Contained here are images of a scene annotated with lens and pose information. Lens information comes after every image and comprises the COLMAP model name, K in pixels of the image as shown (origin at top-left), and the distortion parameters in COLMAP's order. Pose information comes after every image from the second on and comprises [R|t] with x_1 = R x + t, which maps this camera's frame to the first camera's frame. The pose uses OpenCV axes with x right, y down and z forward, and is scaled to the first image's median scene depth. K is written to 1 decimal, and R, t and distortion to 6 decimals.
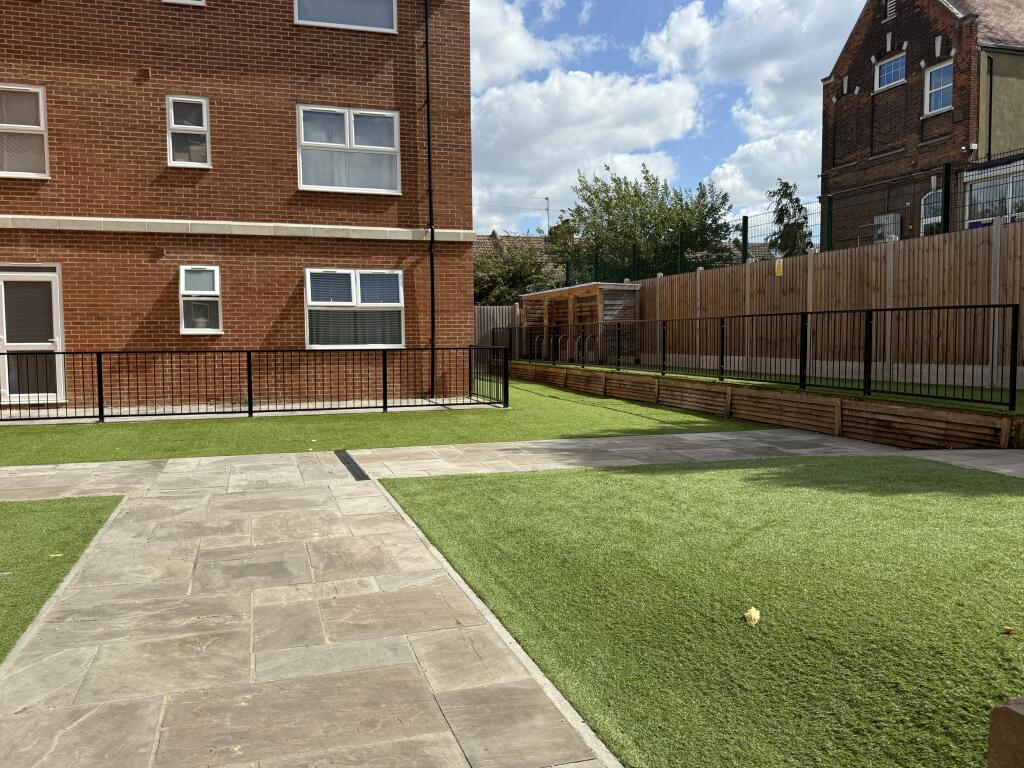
lens RADIAL K [[866.7, 0, 514.0], [0, 866.7, 392.9], [0, 0, 1]] dist [0.058686, -0.076133]
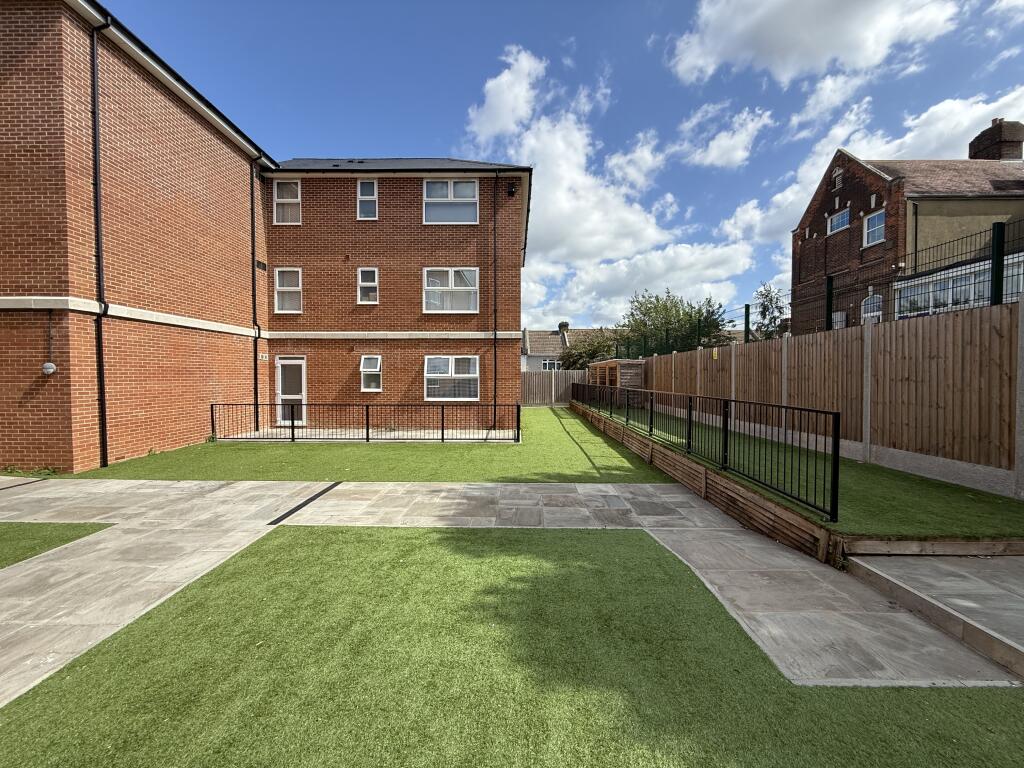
lens RADIAL K [[410.9, 0, 513.2], [0, 410.9, 384.1], [0, 0, 1]] dist [-0.001797, -0.000238]
pose [[0.949022, 0.017137, -0.314742, 0.197980], [-0.030603, 0.998813, -0.037892, -0.055331], [0.313719, 0.045592, 0.948421, 0.238772]]
